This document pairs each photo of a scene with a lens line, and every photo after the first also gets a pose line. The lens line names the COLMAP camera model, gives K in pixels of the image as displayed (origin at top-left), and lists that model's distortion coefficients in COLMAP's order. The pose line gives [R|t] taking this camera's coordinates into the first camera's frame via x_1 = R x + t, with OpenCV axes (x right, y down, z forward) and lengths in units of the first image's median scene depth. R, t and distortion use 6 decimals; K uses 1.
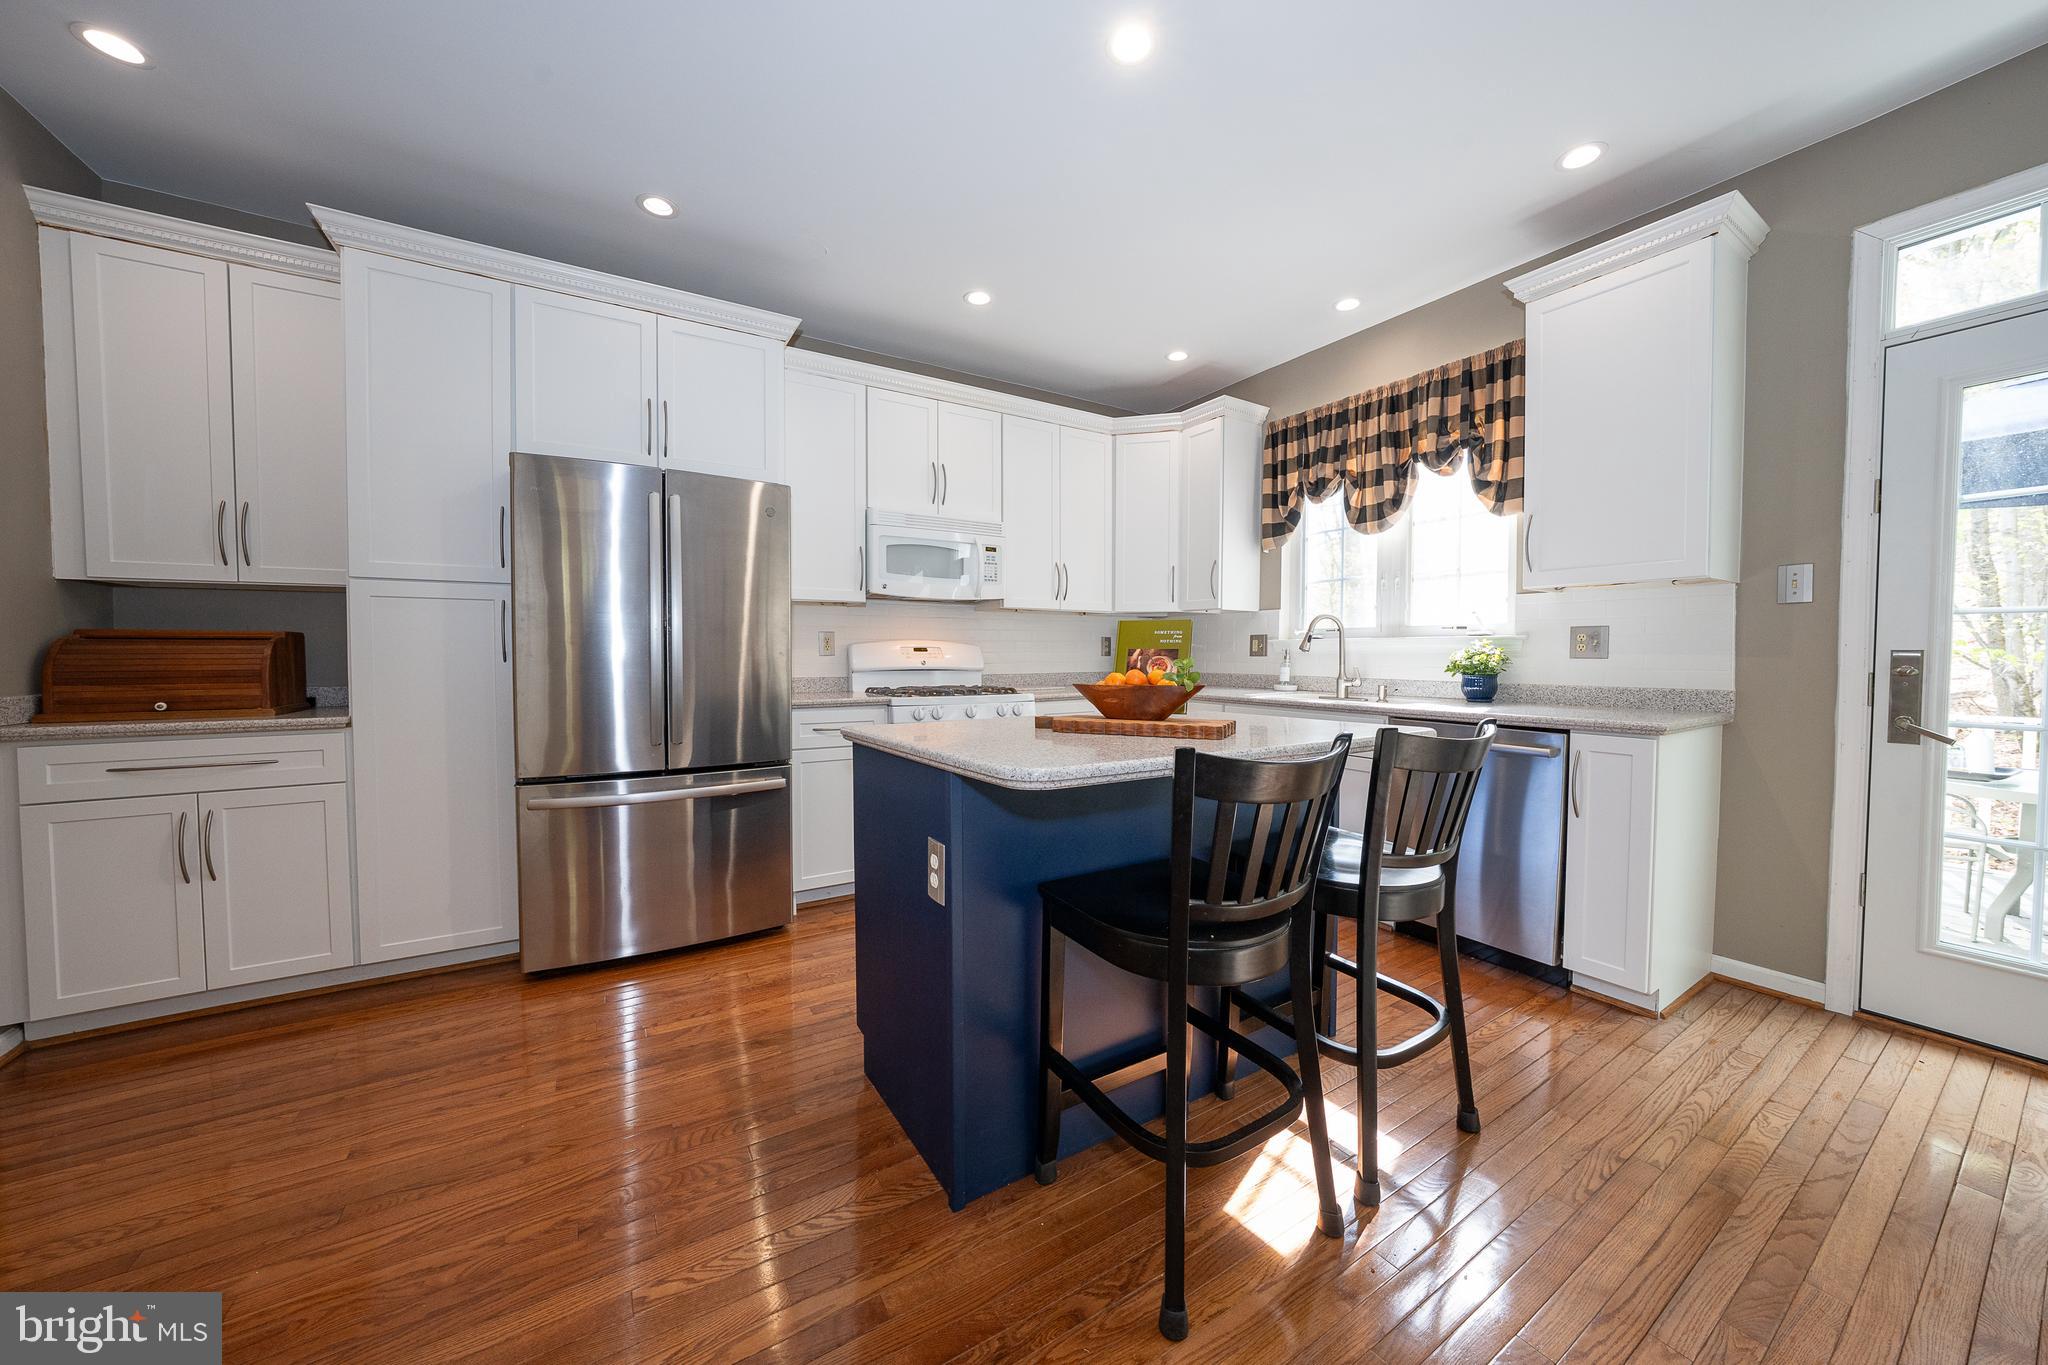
lens RADIAL K [[698.3, 0, 1026.2], [0, 698.3, 678.7], [0, 0, 1]] dist [-0.003362, -0.000177]
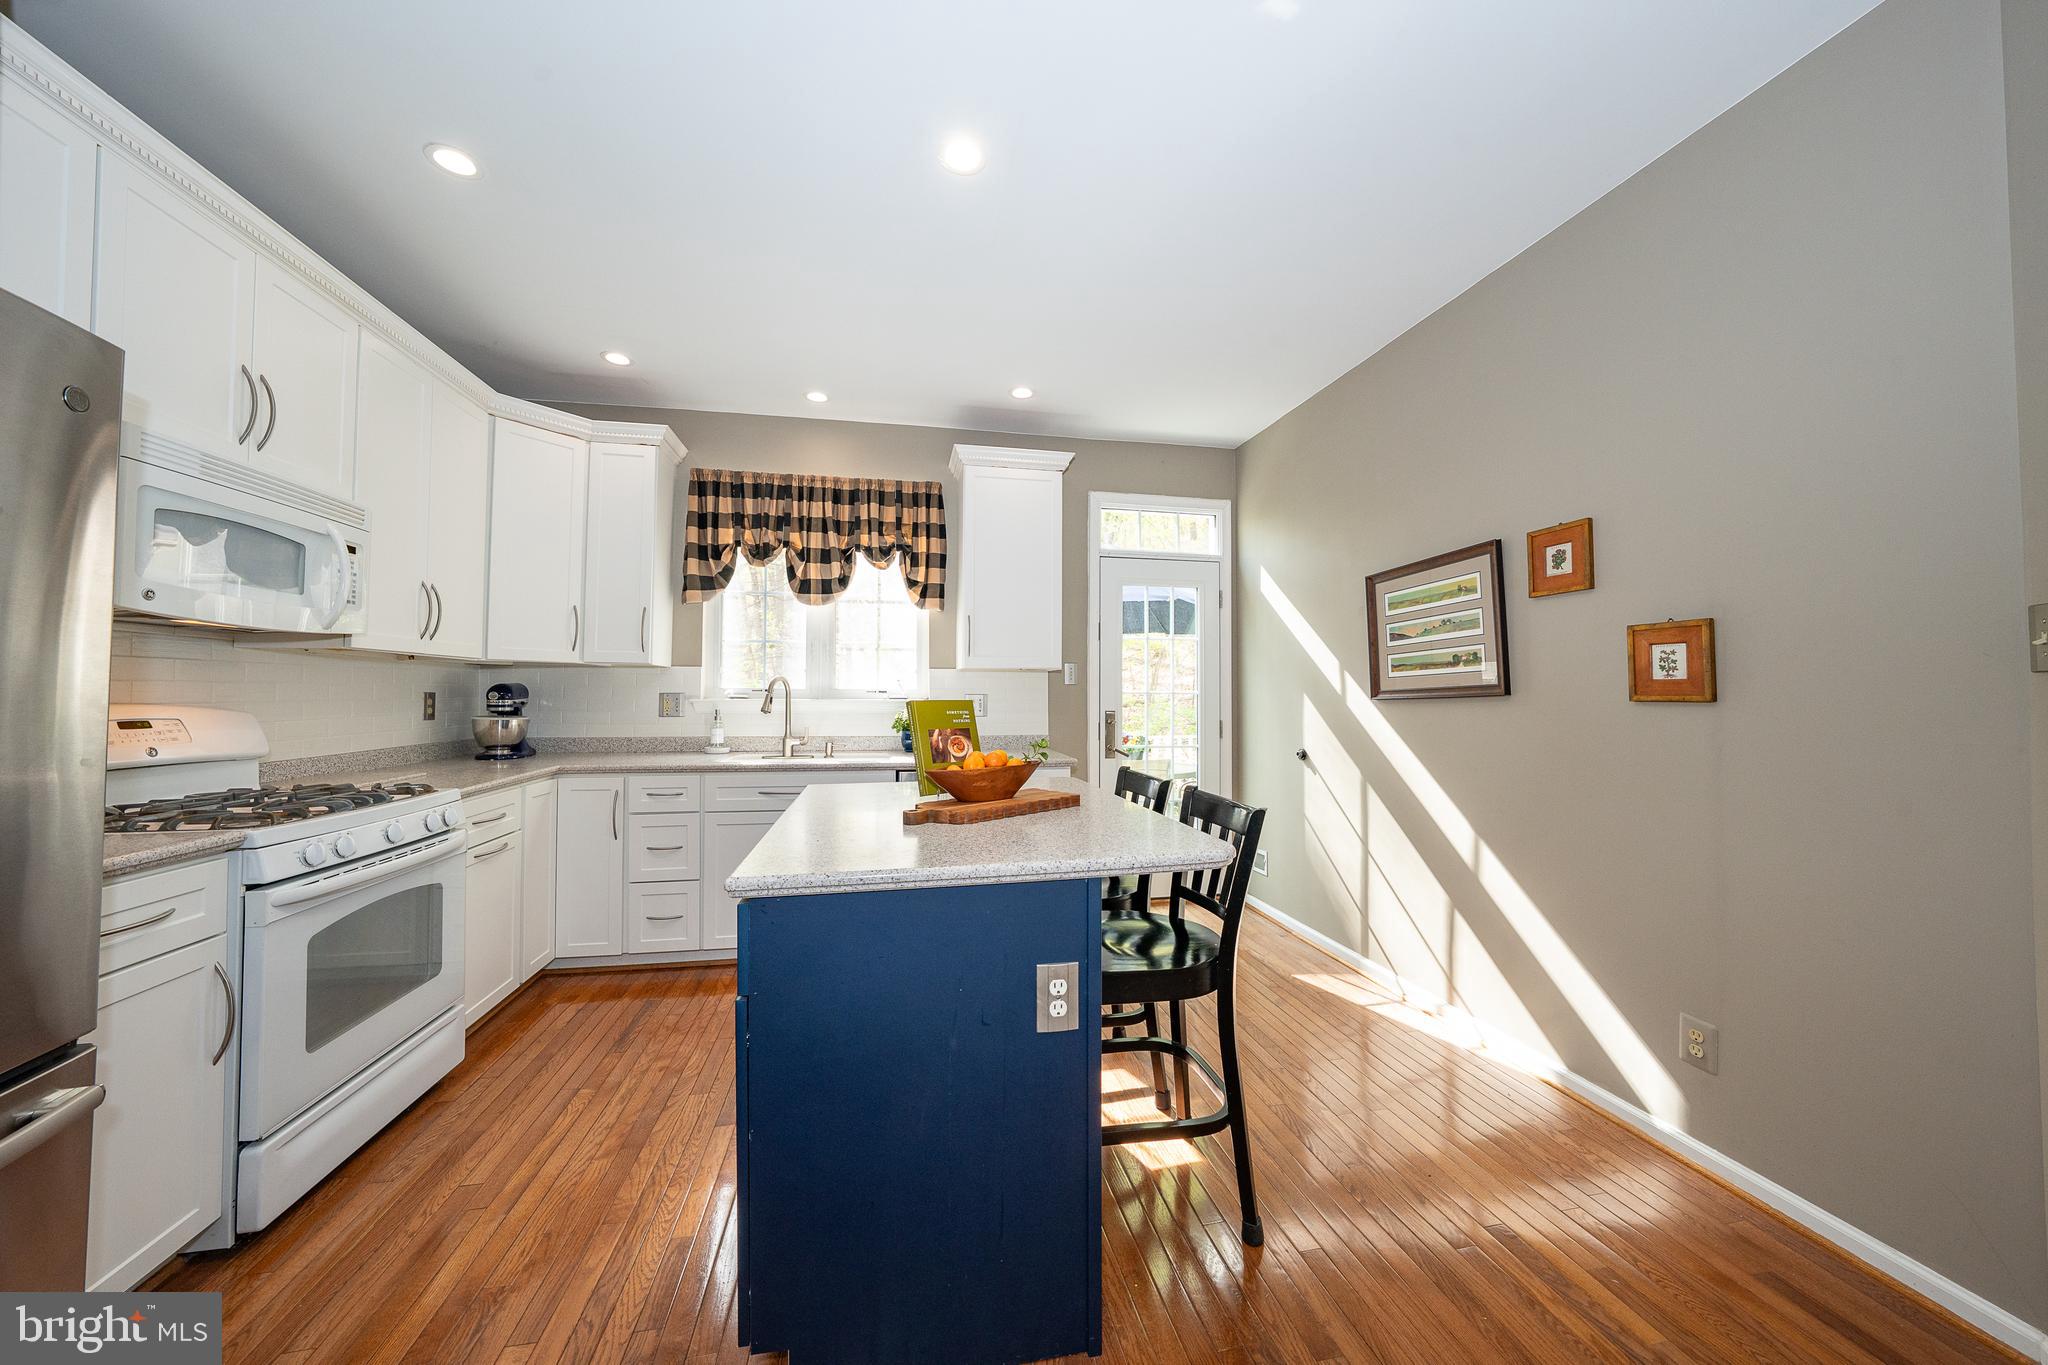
lens RADIAL K [[698.3, 0, 1017.5], [0, 698.3, 680.5], [0, 0, 1]] dist [-0.003362, -0.000177]
pose [[0.388256, 0.020046, 0.921333, -0.385164], [0.030554, 0.998934, -0.034610, -0.040640], [-0.921045, 0.041588, 0.387230, 0.280721]]
